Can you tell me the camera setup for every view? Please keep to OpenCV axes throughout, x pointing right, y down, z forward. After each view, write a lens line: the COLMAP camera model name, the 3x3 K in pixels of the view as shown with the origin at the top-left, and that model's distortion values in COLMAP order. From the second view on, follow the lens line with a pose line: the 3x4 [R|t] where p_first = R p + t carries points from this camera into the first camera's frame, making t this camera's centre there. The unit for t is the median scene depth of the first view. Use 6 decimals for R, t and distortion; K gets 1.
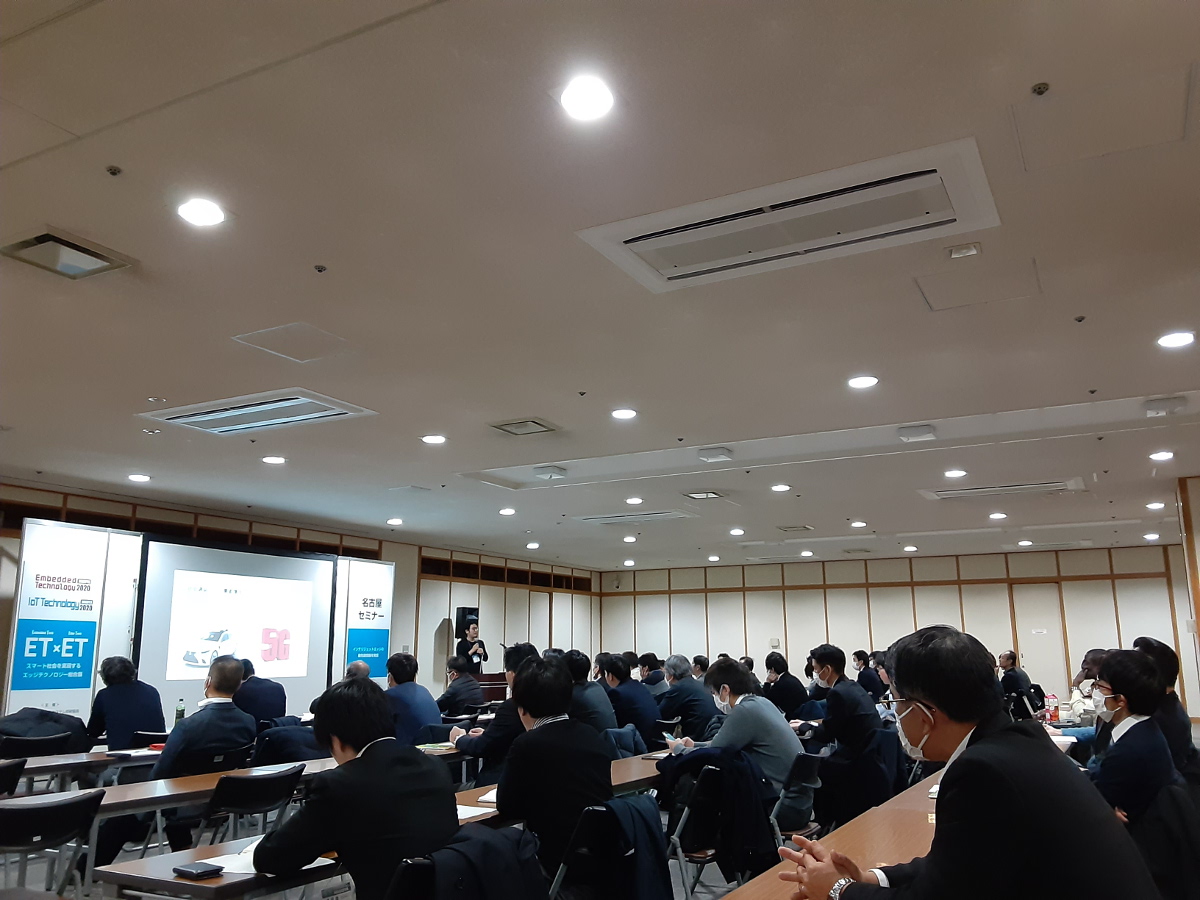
lens RADIAL K [[968.4, 0, 618.5], [0, 968.4, 441.8], [0, 0, 1]] dist [0.118671, -0.181444]
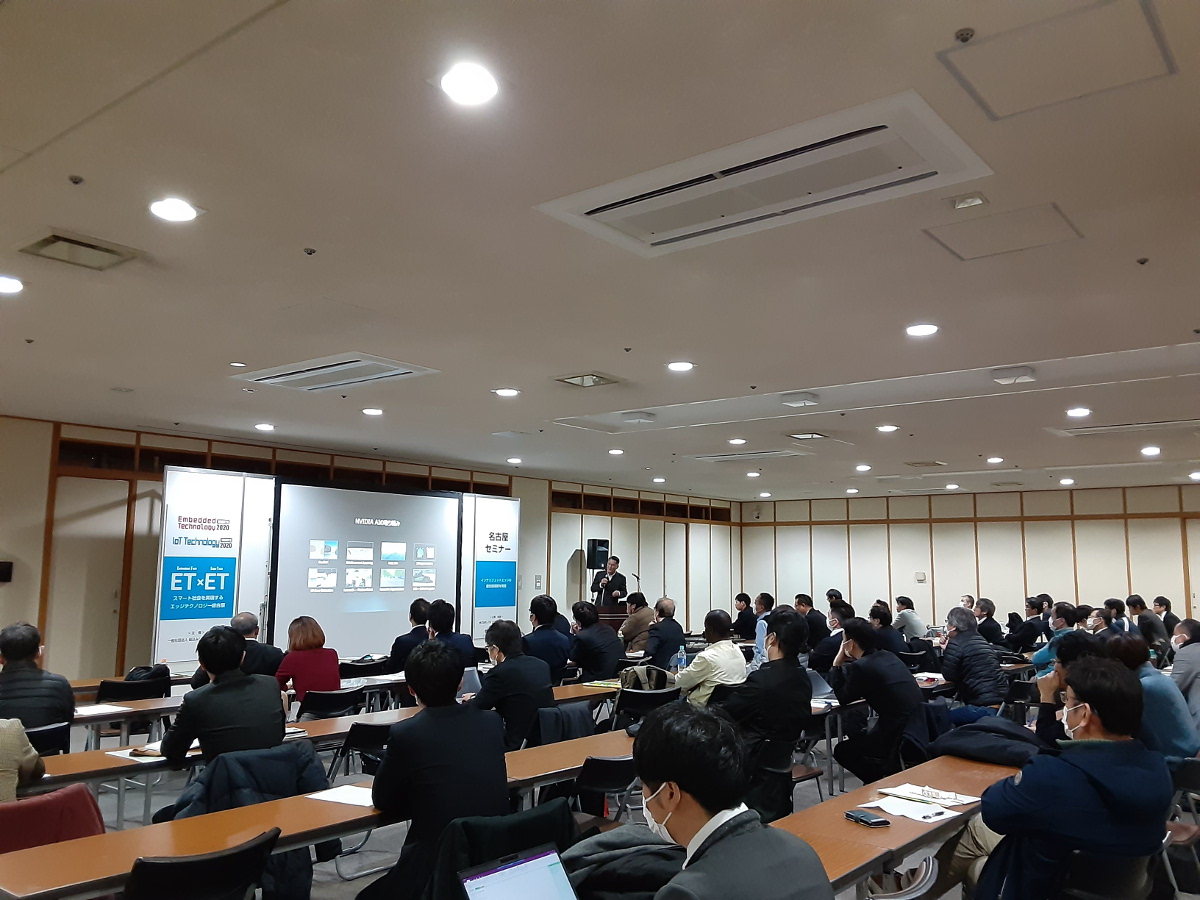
lens RADIAL K [[968.4, 0, 619.6], [0, 968.4, 447.8], [0, 0, 1]] dist [0.118671, -0.181444]
pose [[0.982613, -0.007036, -0.185530, 0.087220], [0.023866, 0.995778, 0.088639, -0.024349], [0.184123, -0.091526, 0.978633, 0.018373]]
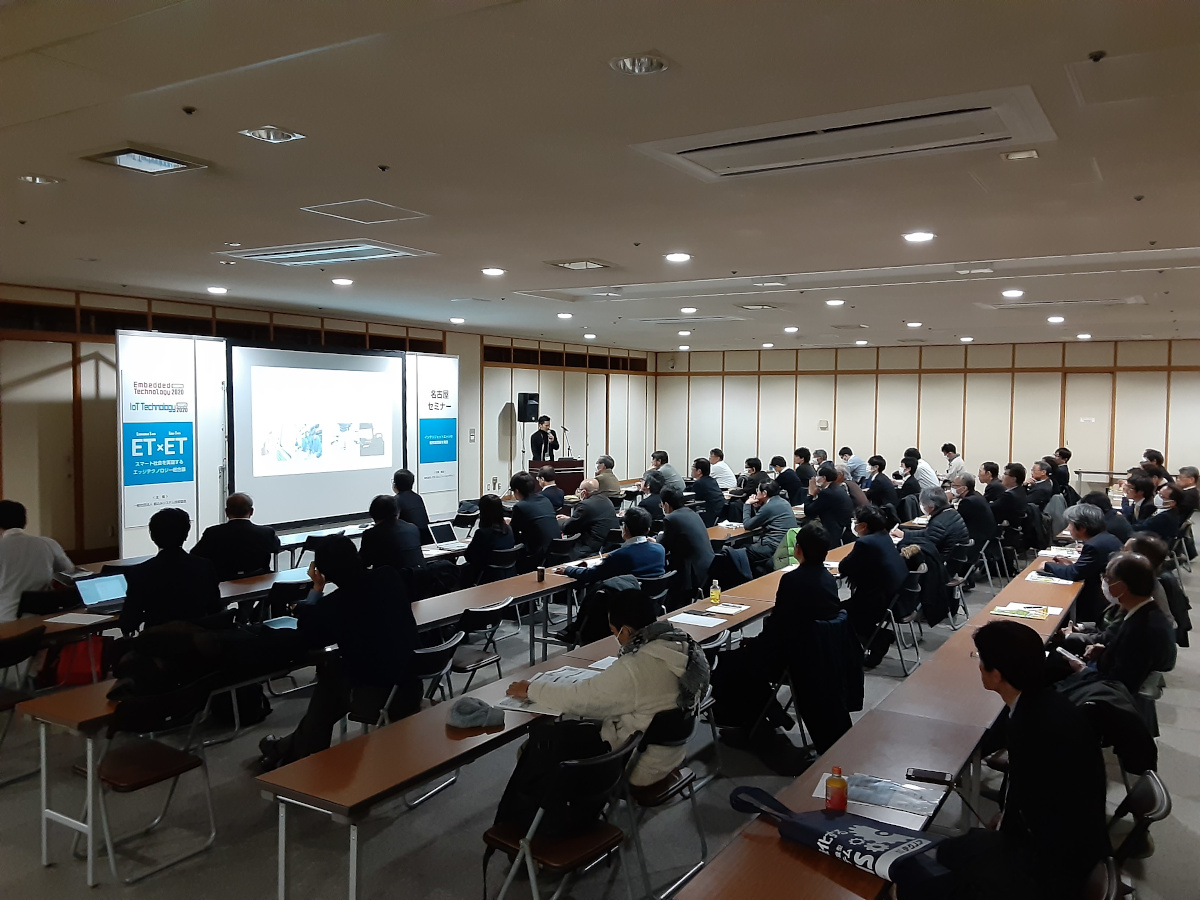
lens RADIAL K [[968.4, 0, 618.6], [0, 968.4, 441.0], [0, 0, 1]] dist [0.118671, -0.181444]
pose [[0.998218, 0.018566, -0.056708, 0.003320], [-0.003500, 0.966946, 0.254956, -0.070810], [0.059567, -0.254304, 0.965288, -0.025818]]
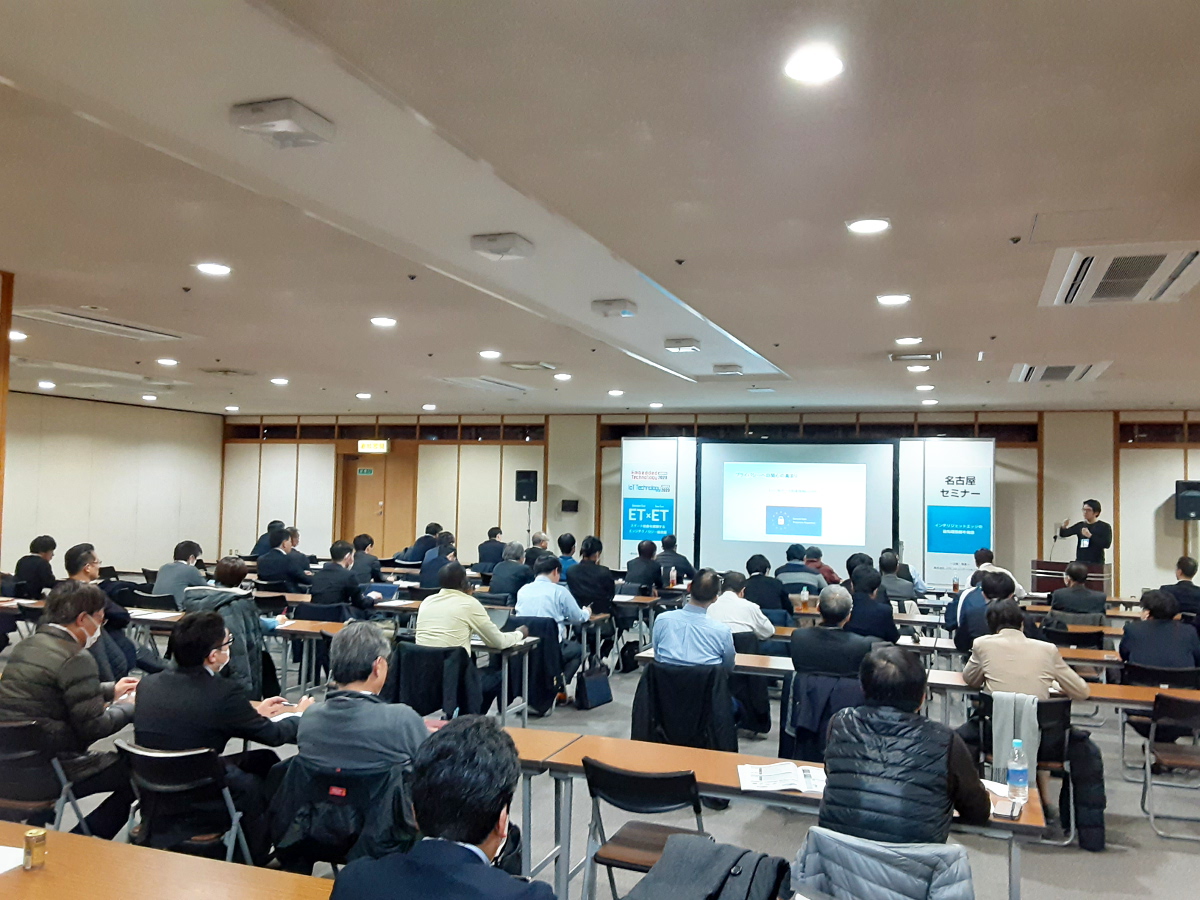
lens RADIAL K [[968.4, 0, 607.2], [0, 968.4, 454.5], [0, 0, 1]] dist [0.118671, -0.181444]
pose [[0.143300, -0.043655, -0.988716, 0.863647], [0.184155, 0.982755, -0.016702, 0.112499], [0.972395, -0.179684, 0.148868, 0.640362]]
